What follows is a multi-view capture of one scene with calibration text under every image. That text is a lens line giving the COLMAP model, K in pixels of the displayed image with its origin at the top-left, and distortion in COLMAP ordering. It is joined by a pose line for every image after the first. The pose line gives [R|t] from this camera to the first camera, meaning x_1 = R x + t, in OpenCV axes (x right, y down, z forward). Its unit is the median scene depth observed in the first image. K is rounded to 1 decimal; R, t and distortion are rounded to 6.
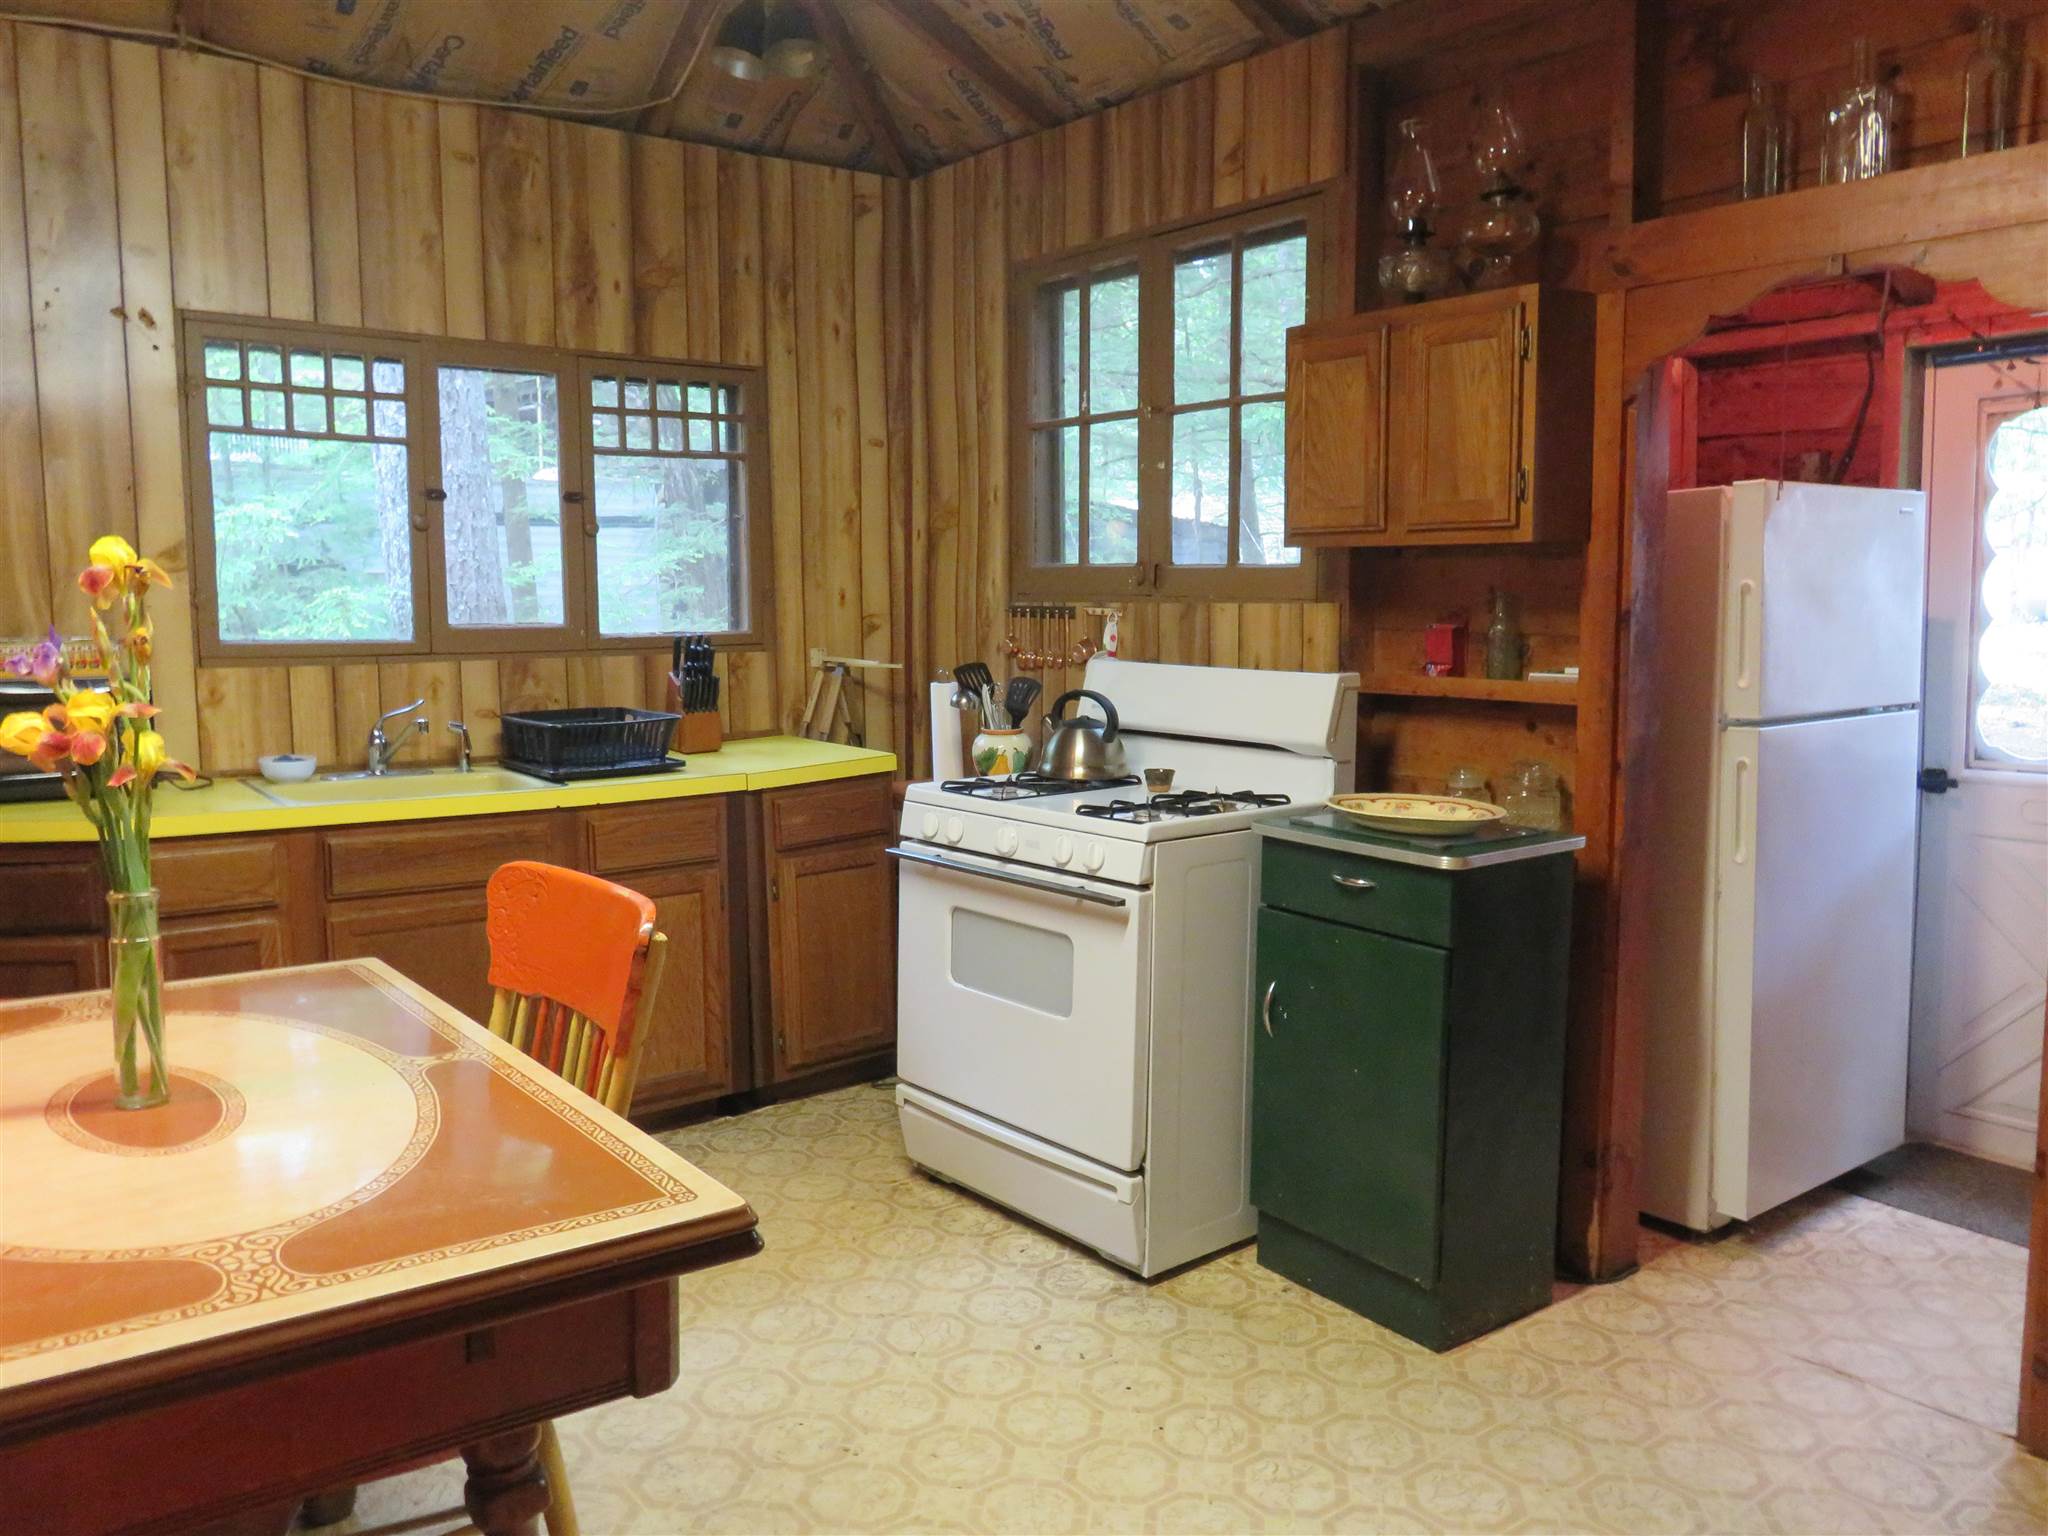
lens RADIAL K [[1521.3, 0, 1024.5], [0, 1521.3, 773.5], [0, 0, 1]] dist [-0.006033, -0.004433]
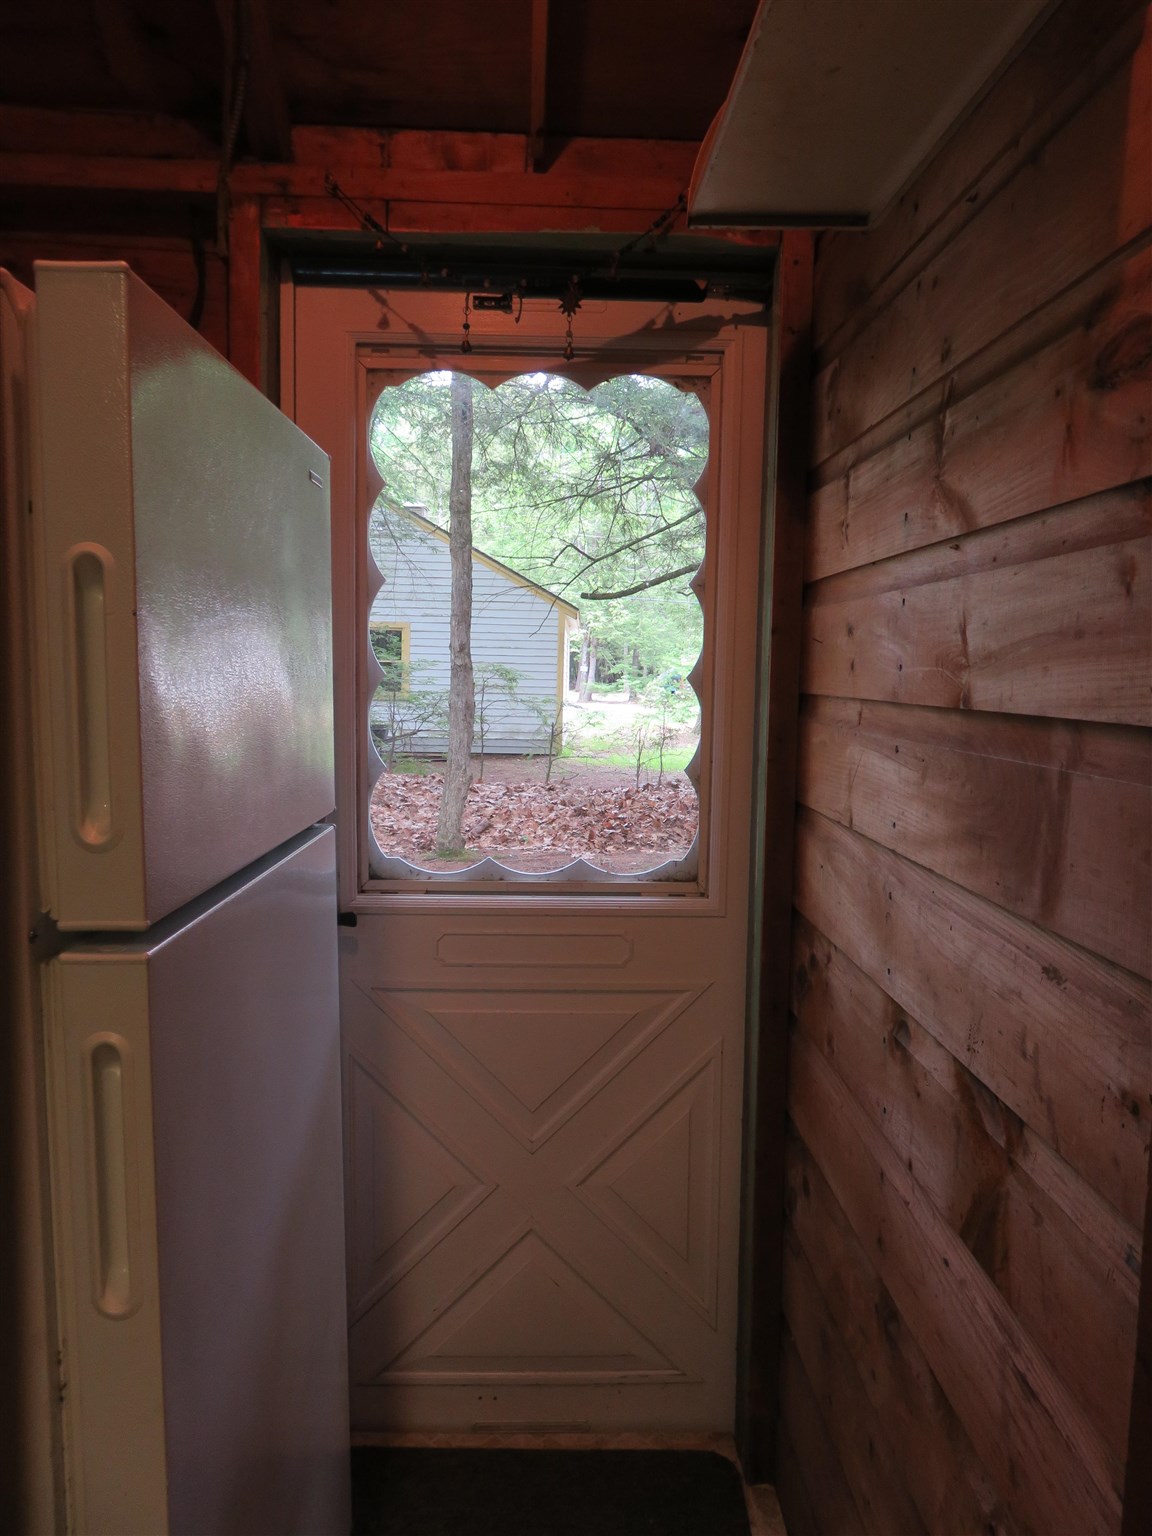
lens RADIAL K [[1141.0, 0, 581.9], [0, 1141.0, 763.2], [0, 0, 1]] dist [-0.006033, -0.004433]
pose [[0.584093, -0.043557, 0.810517, 0.277433], [0.071856, 0.997413, 0.001819, -0.058411], [-0.808500, 0.057178, 0.585712, 0.643680]]
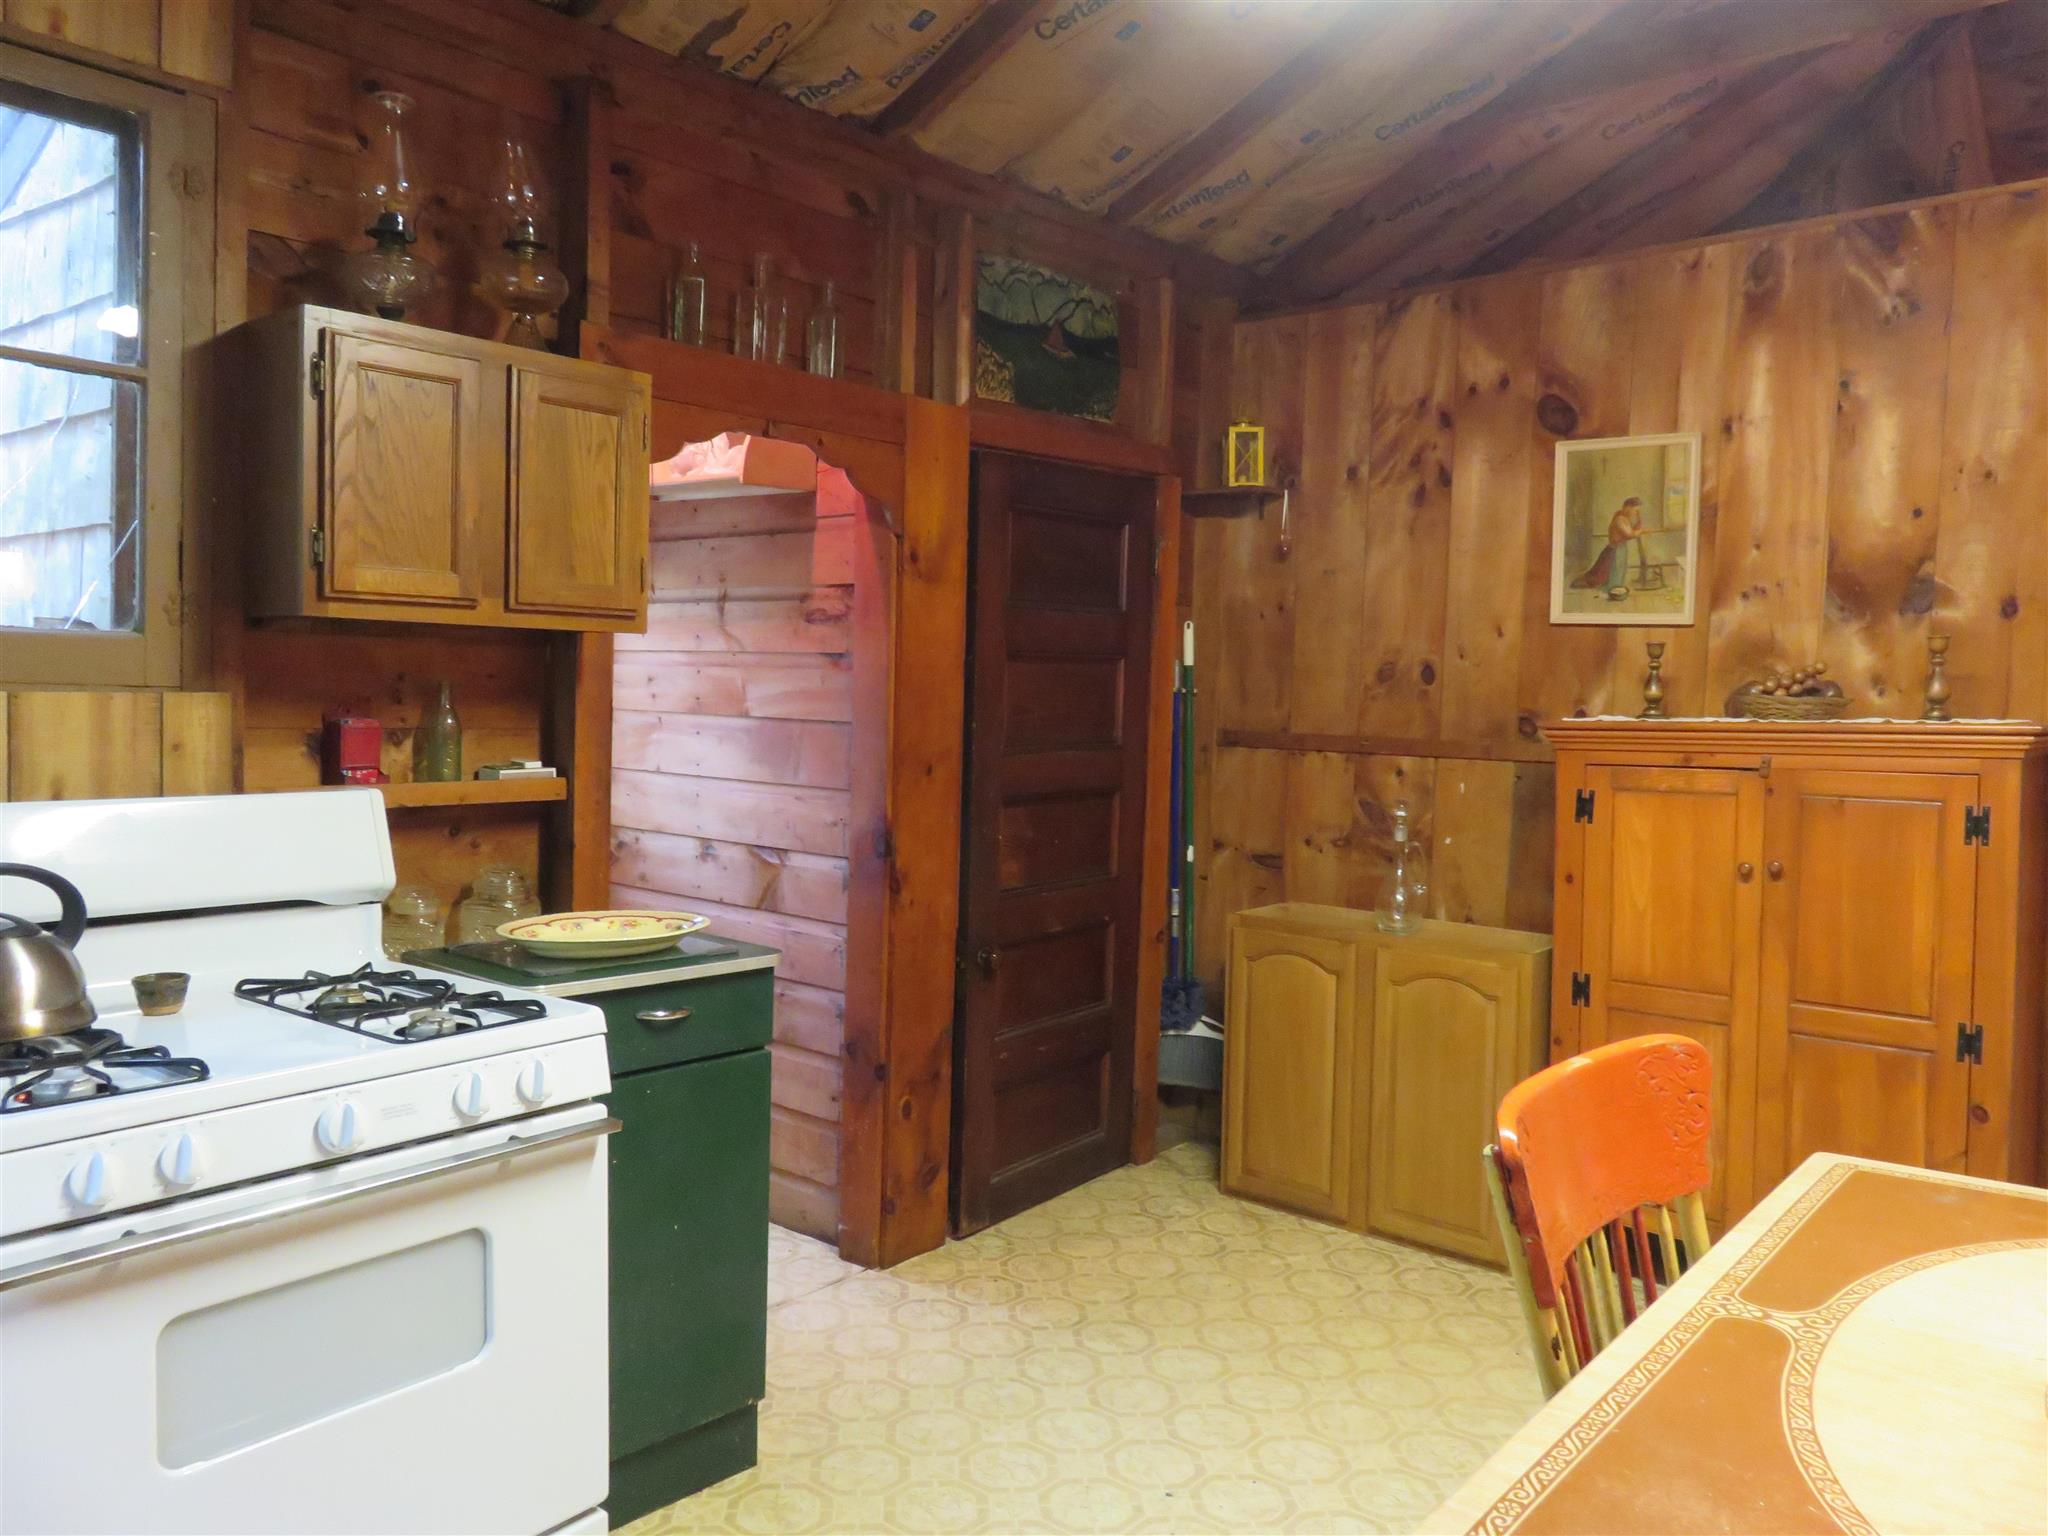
lens RADIAL K [[1521.3, 0, 1013.0], [0, 1521.3, 773.8], [0, 0, 1]] dist [-0.006033, -0.004433]
pose [[-0.202546, -0.059890, 0.977440, -0.540922], [0.094130, 0.992316, 0.080307, -0.095203], [-0.974738, 0.108272, -0.195353, 0.773291]]
